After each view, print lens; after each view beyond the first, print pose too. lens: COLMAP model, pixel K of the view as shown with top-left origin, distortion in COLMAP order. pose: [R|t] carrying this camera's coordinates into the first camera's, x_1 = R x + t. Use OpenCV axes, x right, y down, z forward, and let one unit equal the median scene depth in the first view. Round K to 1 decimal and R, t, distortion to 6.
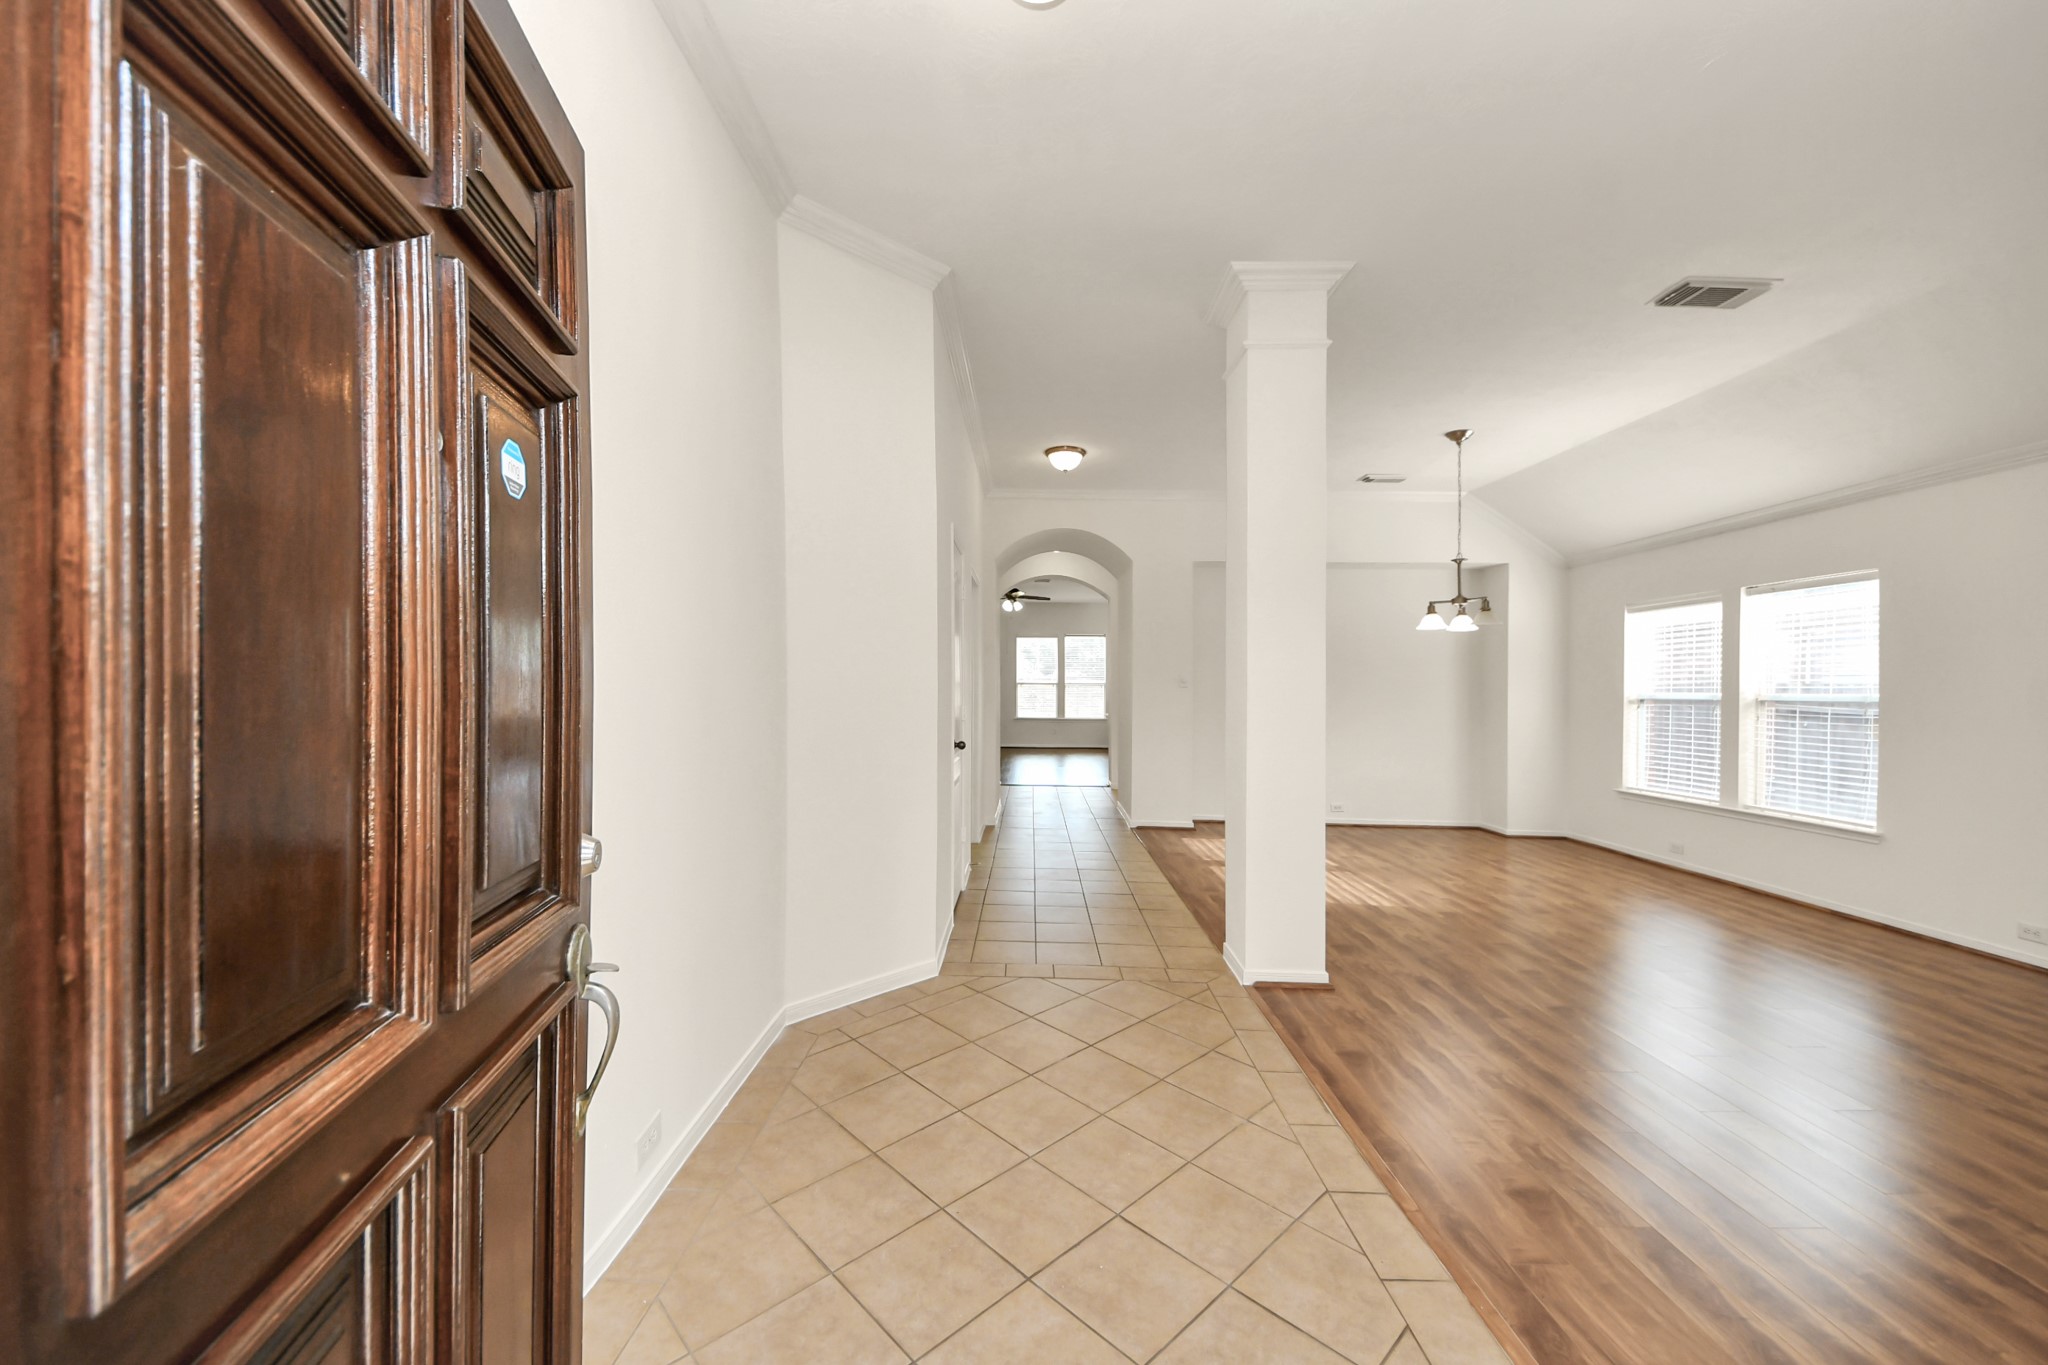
lens RADIAL K [[712.6, 0, 1024.0], [0, 712.6, 682.5], [0, 0, 1]] dist [-0.000176, -0.000011]
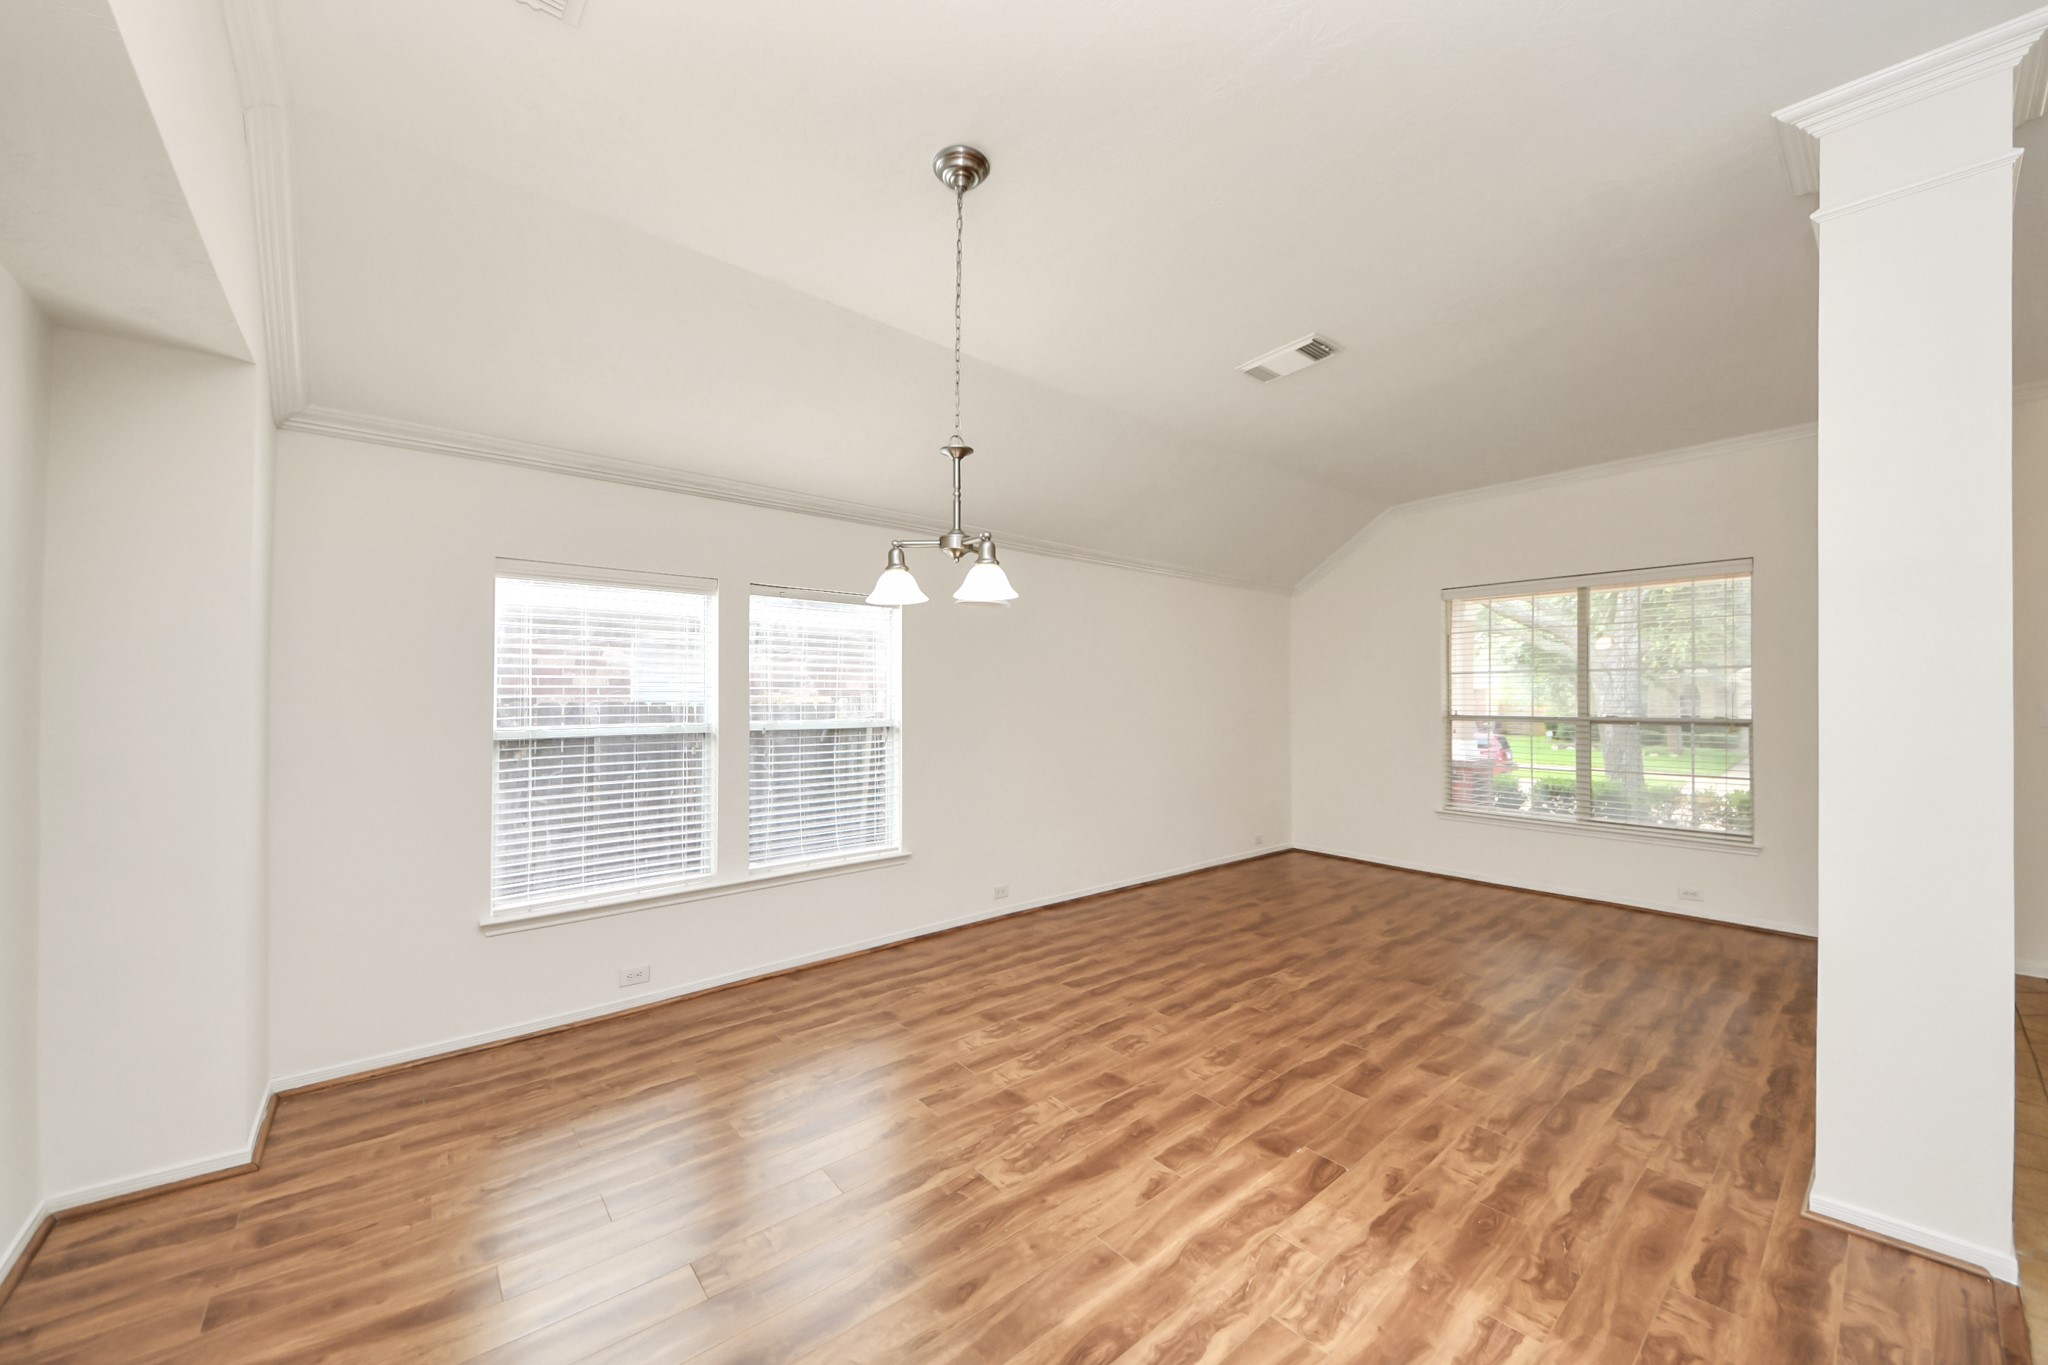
lens RADIAL K [[712.6, 0, 1024.0], [0, 712.6, 682.5], [0, 0, 1]] dist [-0.000176, -0.000011]
pose [[-0.640353, -0.004884, 0.768065, 0.268086], [-0.006919, 0.999976, 0.000590, -0.034505], [-0.768049, -0.004937, -0.640372, 1.384070]]
